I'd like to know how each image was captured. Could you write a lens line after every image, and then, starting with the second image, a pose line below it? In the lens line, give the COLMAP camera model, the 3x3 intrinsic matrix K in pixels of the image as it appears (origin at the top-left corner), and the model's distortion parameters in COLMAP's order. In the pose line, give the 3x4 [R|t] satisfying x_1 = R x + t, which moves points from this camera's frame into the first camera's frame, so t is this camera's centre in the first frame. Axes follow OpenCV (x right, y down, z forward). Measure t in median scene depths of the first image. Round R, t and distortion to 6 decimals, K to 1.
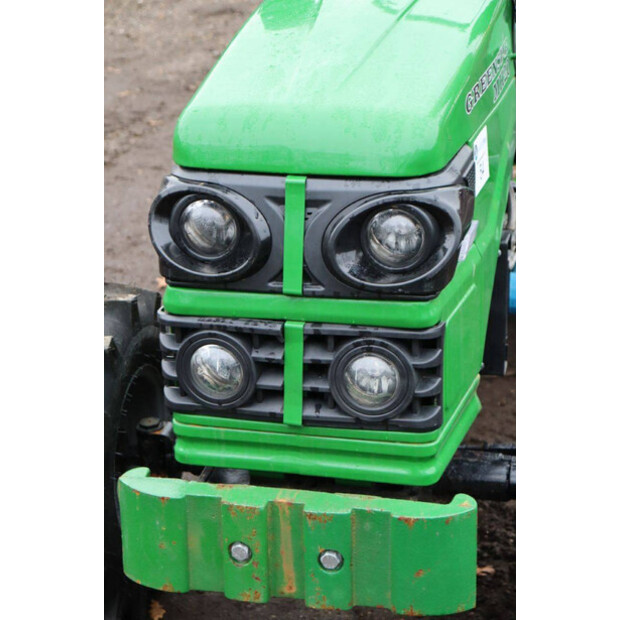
lens RADIAL K [[1401.7, 0, 311.9], [0, 1401.7, 306.9], [0, 0, 1]] dist [0.366737, 0.000000]
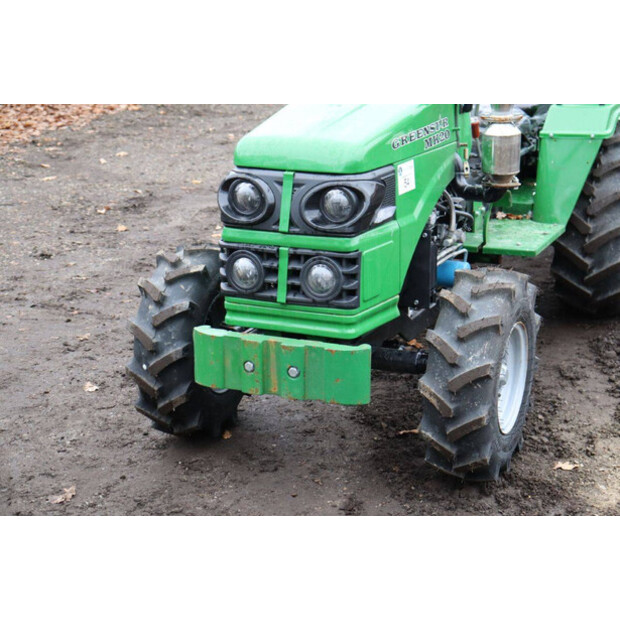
lens RADIAL K [[1296.9, 0, 317.7], [0, 1296.9, 293.6], [0, 0, 1]] dist [0.235503, 0.000000]
pose [[0.983649, 0.064676, -0.168081, 0.330695], [-0.079836, 0.993173, -0.085051, 0.218321], [0.161433, 0.097079, 0.982097, -0.718689]]
